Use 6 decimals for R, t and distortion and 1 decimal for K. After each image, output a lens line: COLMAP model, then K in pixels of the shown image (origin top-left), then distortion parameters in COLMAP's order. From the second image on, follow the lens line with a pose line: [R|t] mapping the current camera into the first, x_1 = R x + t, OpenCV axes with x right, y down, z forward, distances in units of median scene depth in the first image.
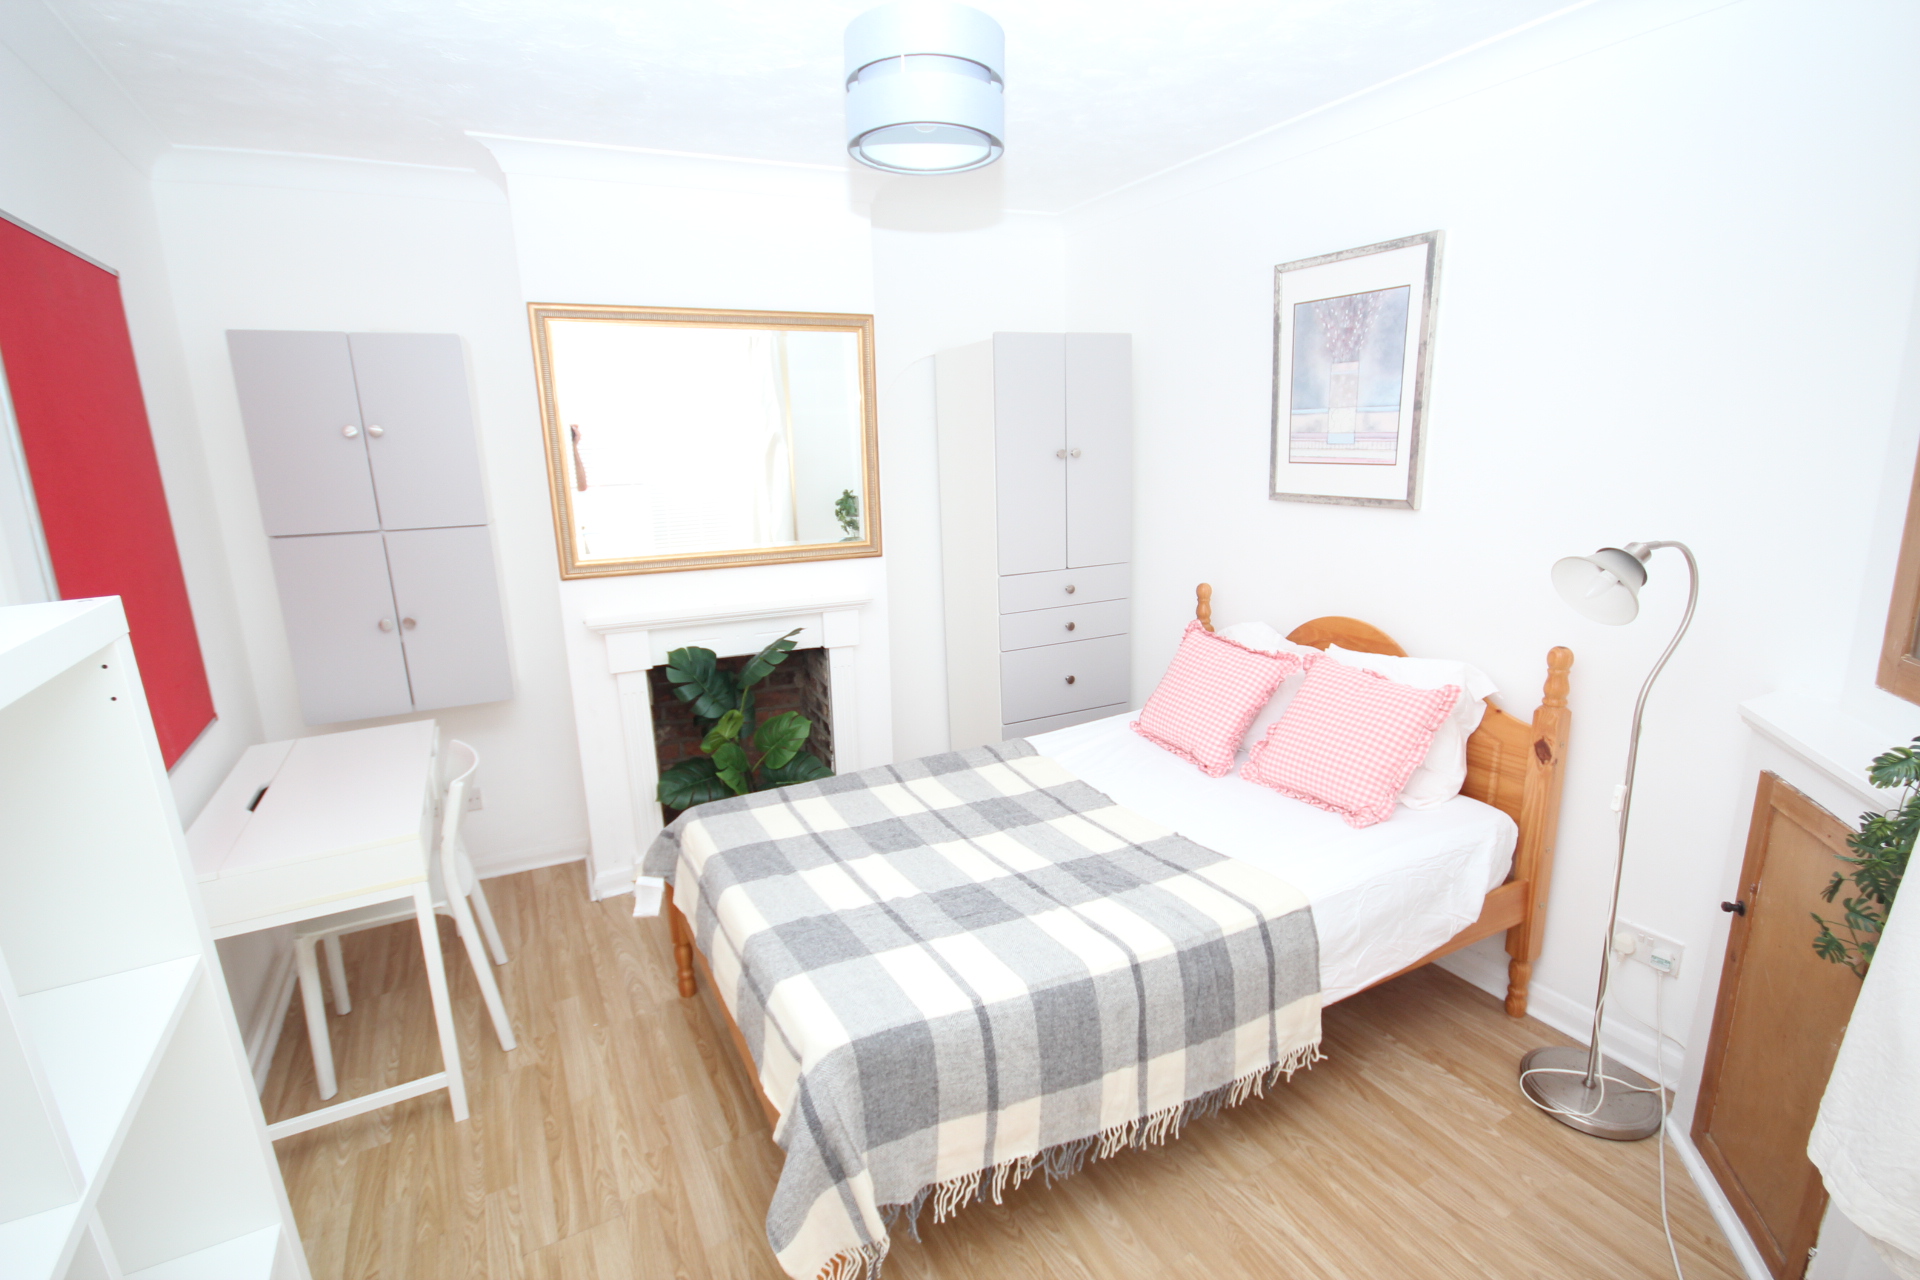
lens RADIAL K [[903.2, 0, 962.3], [0, 903.2, 636.9], [0, 0, 1]] dist [0.011389, -0.000475]
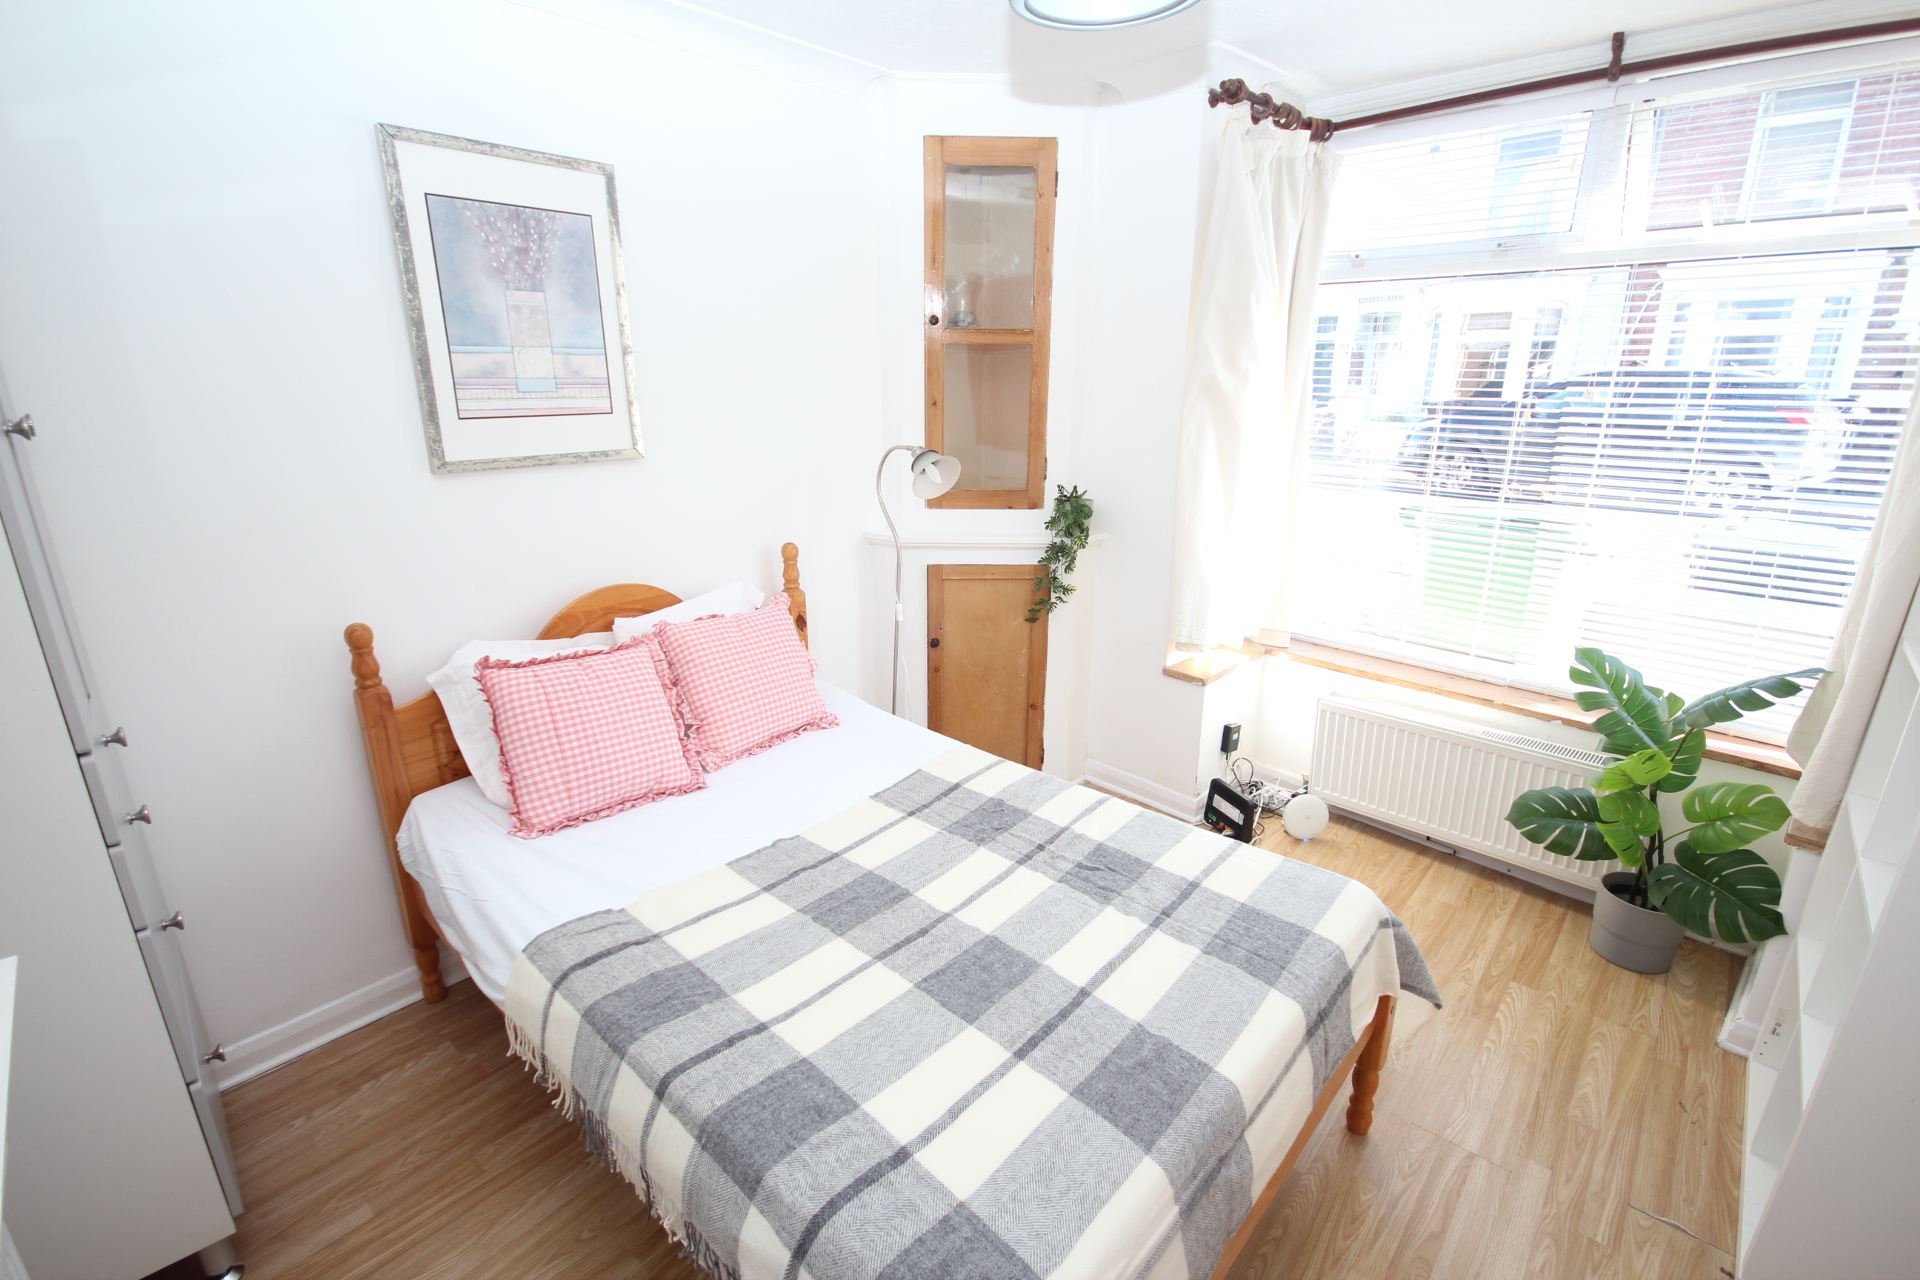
lens RADIAL K [[903.2, 0, 957.4], [0, 903.2, 639.5], [0, 0, 1]] dist [0.011389, -0.000475]
pose [[-0.346253, -0.250113, 0.904186, -0.541533], [0.216861, 0.916363, 0.336527, -0.208527], [-0.912732, 0.312606, -0.263054, 0.972937]]
